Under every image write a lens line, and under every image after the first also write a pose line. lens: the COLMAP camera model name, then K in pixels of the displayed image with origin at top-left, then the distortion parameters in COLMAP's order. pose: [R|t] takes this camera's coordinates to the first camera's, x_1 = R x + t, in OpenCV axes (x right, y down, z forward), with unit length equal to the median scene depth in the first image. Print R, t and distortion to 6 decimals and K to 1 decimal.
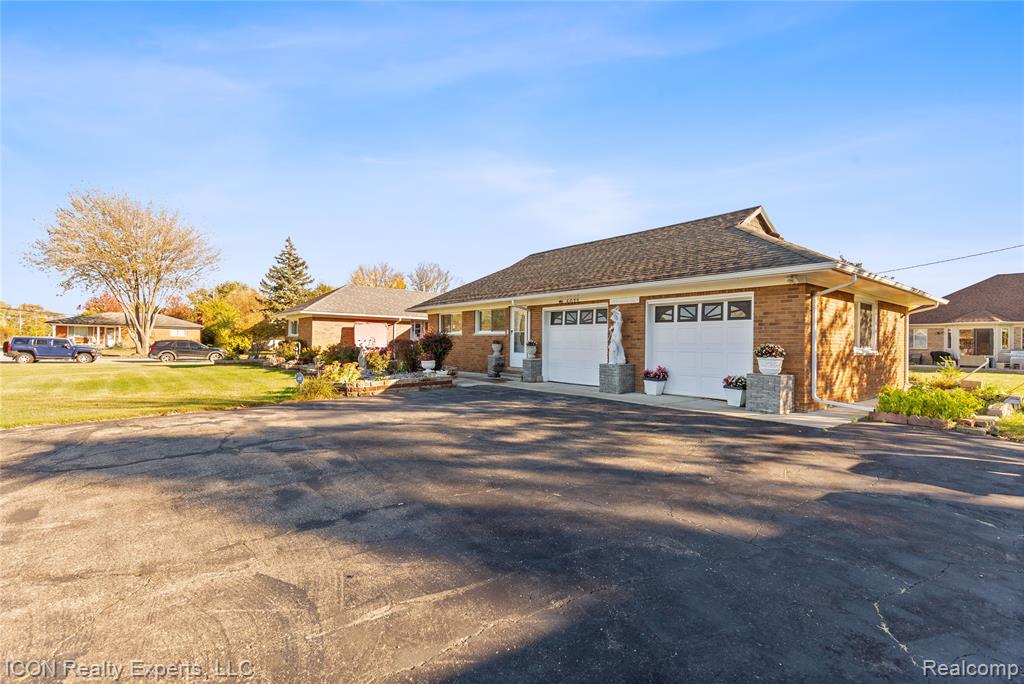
lens RADIAL K [[470.4, 0, 529.1], [0, 470.4, 341.9], [0, 0, 1]] dist [0.004298, -0.000818]
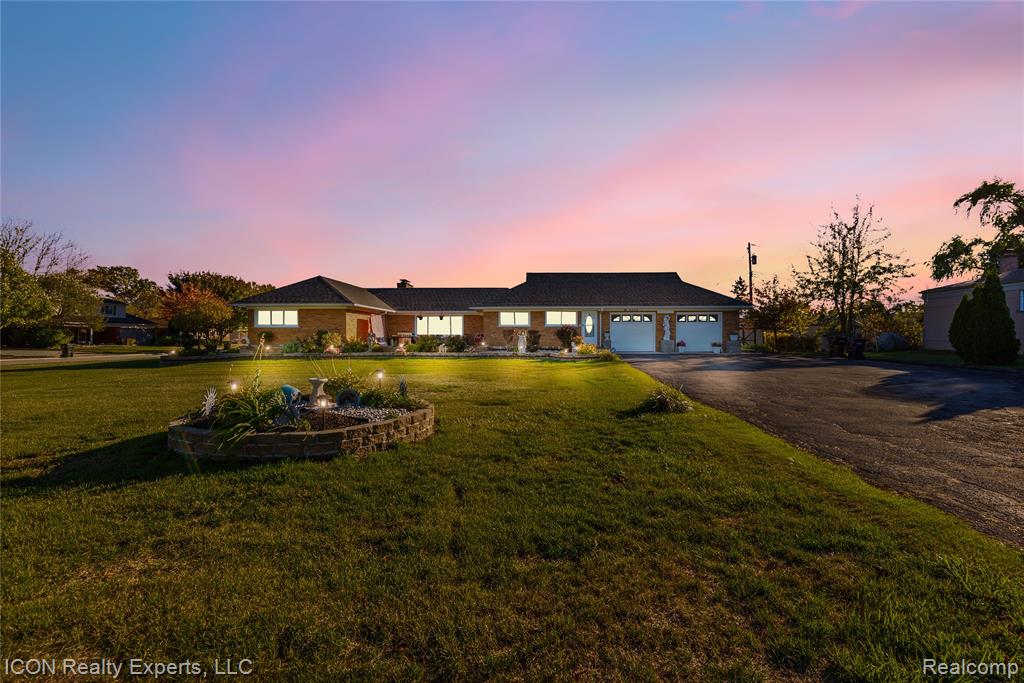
lens RADIAL K [[470.4, 0, 526.4], [0, 470.4, 335.8], [0, 0, 1]] dist [0.004298, -0.000818]
pose [[0.654069, -0.014296, 0.756300, -1.616762], [0.008119, 0.999896, 0.011880, -0.004311], [-0.756392, -0.001630, 0.654117, 0.021197]]
